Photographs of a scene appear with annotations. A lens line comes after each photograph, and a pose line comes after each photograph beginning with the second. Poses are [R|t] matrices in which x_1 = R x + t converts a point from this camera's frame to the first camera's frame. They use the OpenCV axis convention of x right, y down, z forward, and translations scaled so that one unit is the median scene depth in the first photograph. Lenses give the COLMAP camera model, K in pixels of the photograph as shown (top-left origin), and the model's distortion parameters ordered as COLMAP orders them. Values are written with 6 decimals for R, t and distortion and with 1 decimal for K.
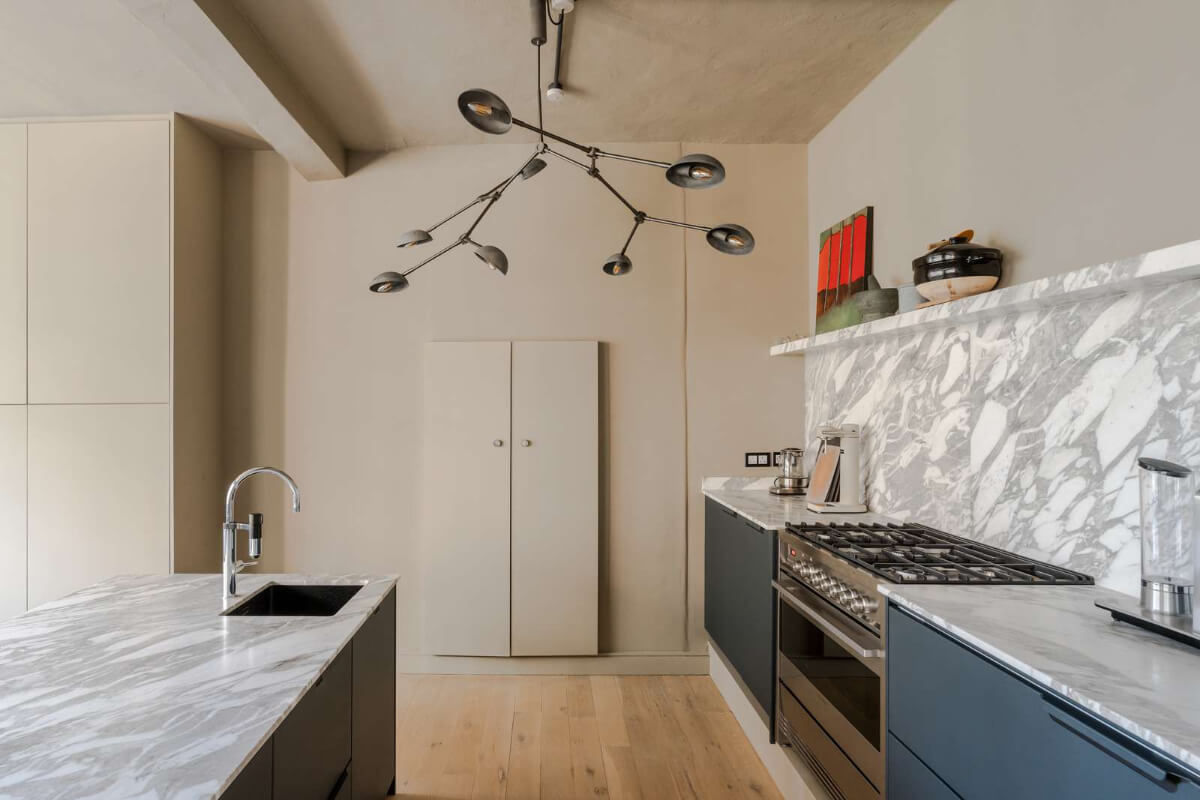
lens RADIAL K [[538.0, 0, 597.2], [0, 538.0, 407.3], [0, 0, 1]] dist [-0.009487, 0.001076]
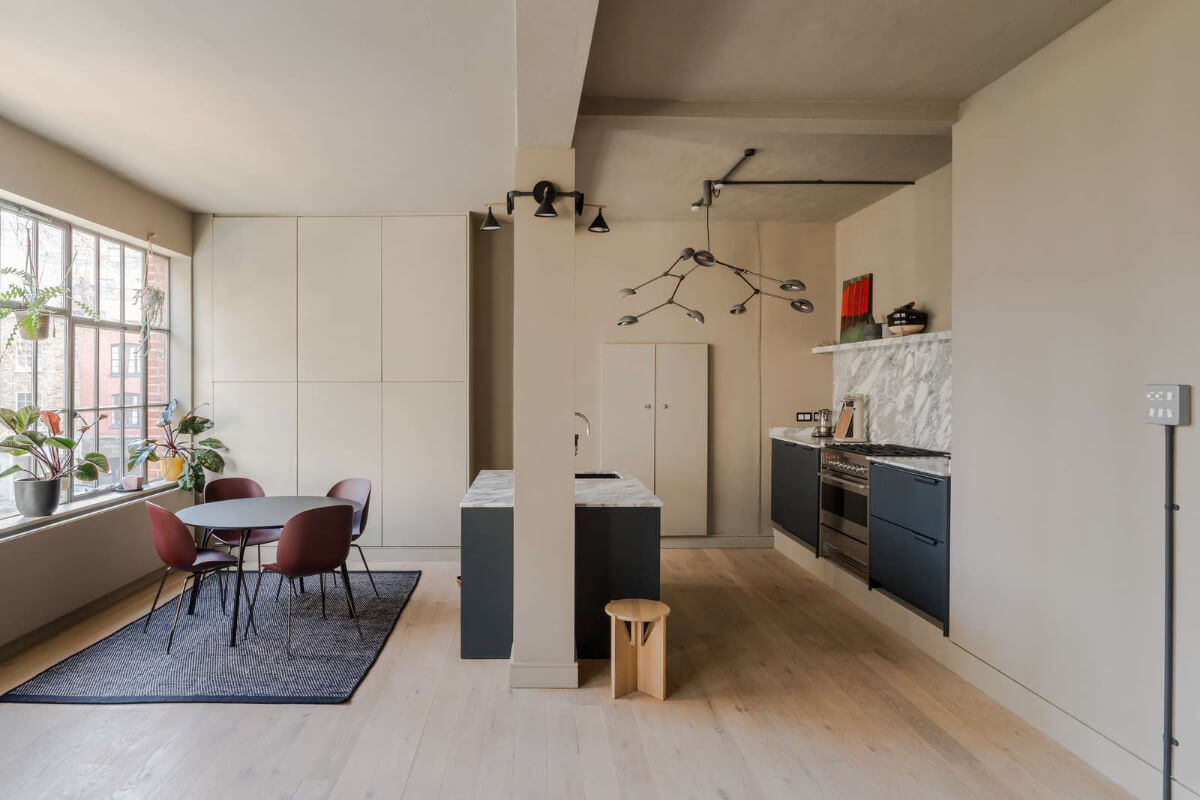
lens RADIAL K [[666.6, 0, 571.4], [0, 666.6, 394.2], [0, 0, 1]] dist [-0.014989, 0.005560]
pose [[0.999928, 0.003106, 0.011584, -0.633370], [-0.003211, 0.999954, 0.009050, 0.017849], [-0.011555, -0.009087, 0.999892, -1.484561]]
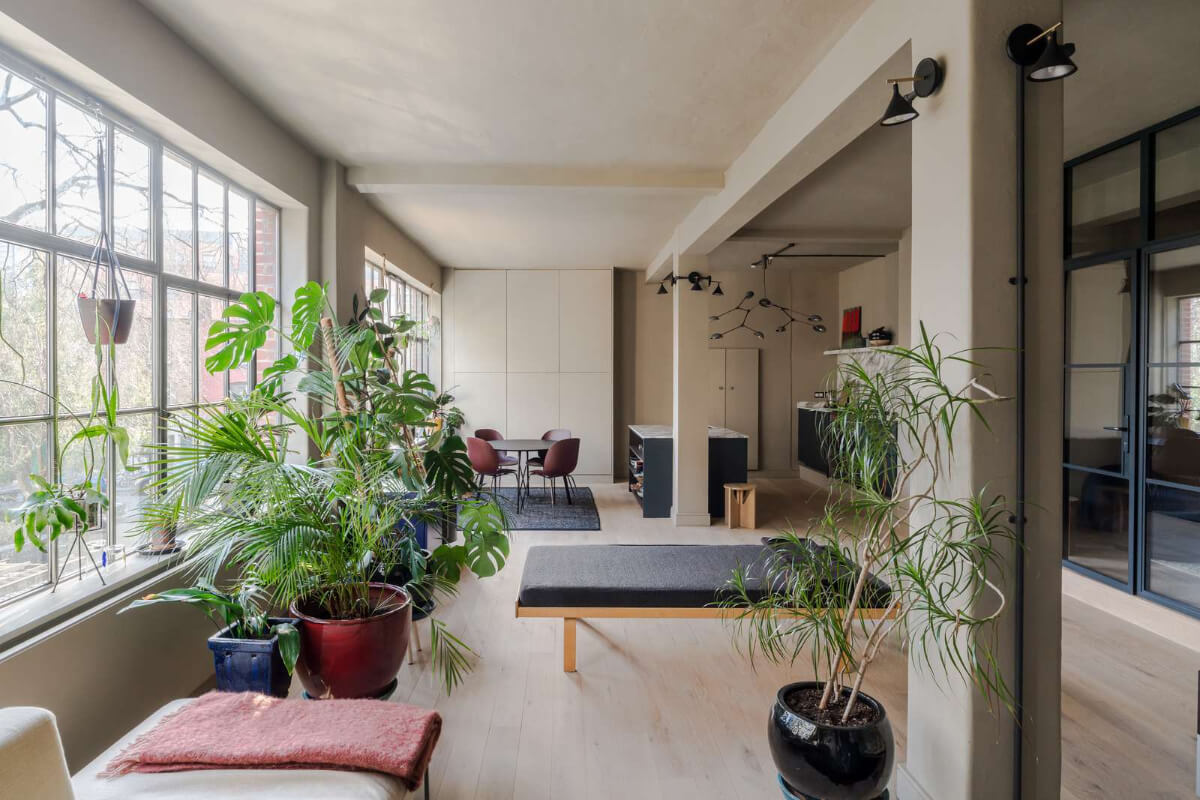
lens RADIAL K [[666.6, 0, 584.0], [0, 666.6, 386.1], [0, 0, 1]] dist [-0.014989, 0.005560]
pose [[0.999675, 0.003718, 0.025210, -1.339402], [-0.003974, 0.999941, 0.010132, 0.039550], [-0.025170, -0.010229, 0.999631, -3.189841]]
